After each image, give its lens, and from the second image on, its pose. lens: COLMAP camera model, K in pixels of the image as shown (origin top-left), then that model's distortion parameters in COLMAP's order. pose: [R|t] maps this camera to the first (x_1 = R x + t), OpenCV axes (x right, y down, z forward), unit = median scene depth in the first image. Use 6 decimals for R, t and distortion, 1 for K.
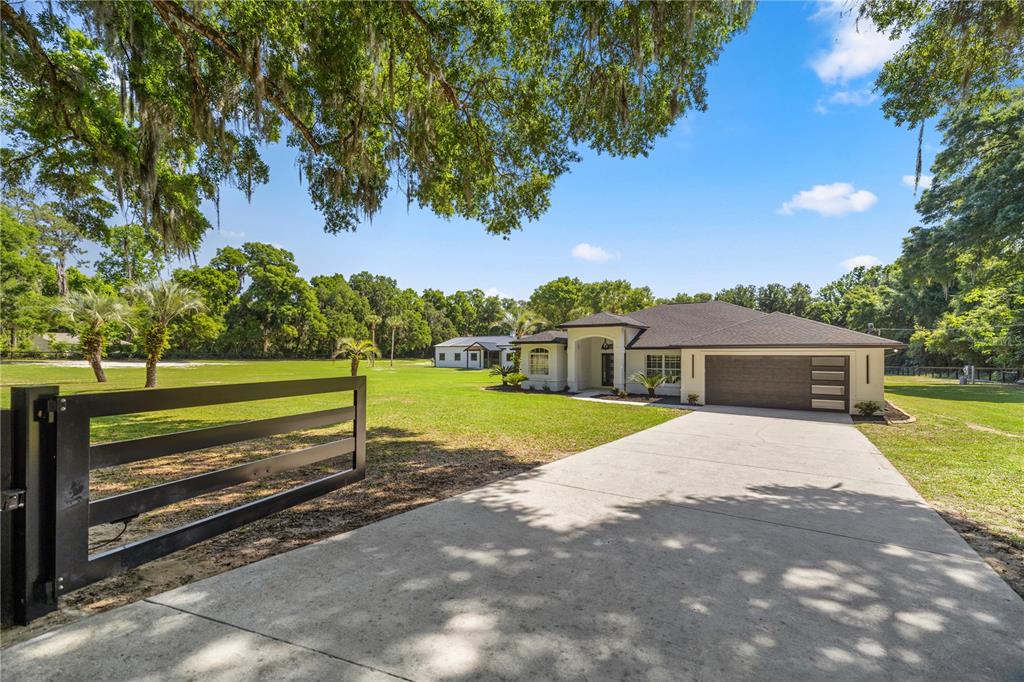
lens RADIAL K [[439.6, 0, 509.4], [0, 439.6, 341.2], [0, 0, 1]] dist [0.000710, 0.000259]
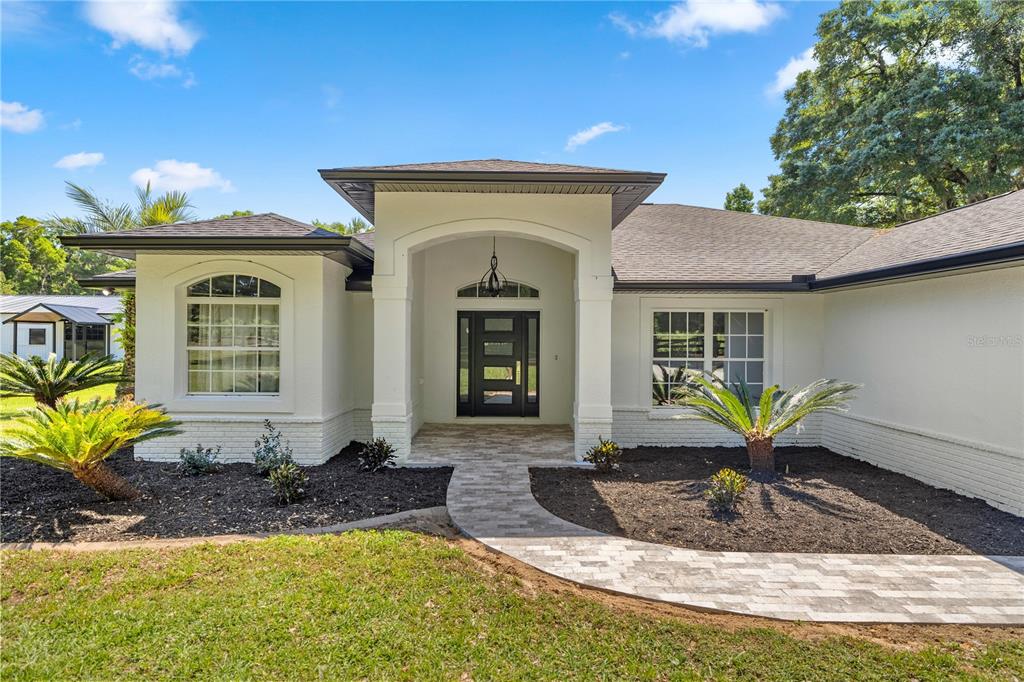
lens RADIAL K [[528.0, 0, 512.0], [0, 528.0, 341.0], [0, 0, 1]] dist [0.005031, 0.000647]
pose [[0.822199, -0.002311, 0.569195, 0.008418], [-0.017432, 0.999420, 0.029237, 0.010492], [-0.568933, -0.033961, 0.821683, 0.187932]]
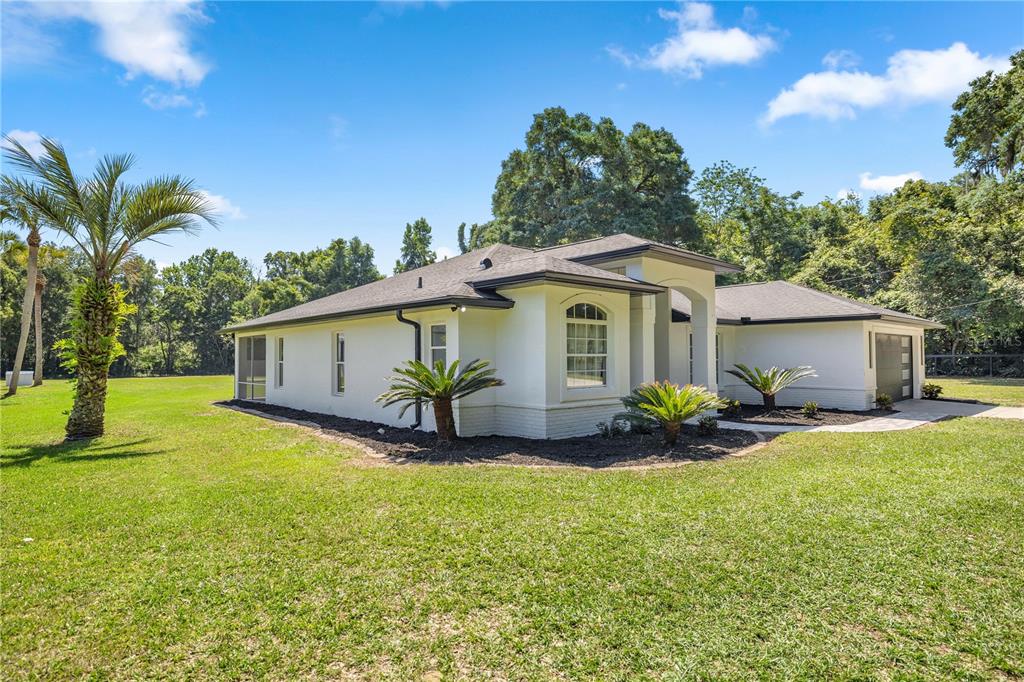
lens RADIAL K [[548.4, 0, 512.0], [0, 548.4, 341.0], [0, 0, 1]] dist [-0.001596, -0.000116]
pose [[0.230521, 0.022587, 0.972805, -0.088533], [-0.019127, 0.999643, -0.018678, 0.013756], [-0.972879, -0.014301, 0.230871, 0.259866]]
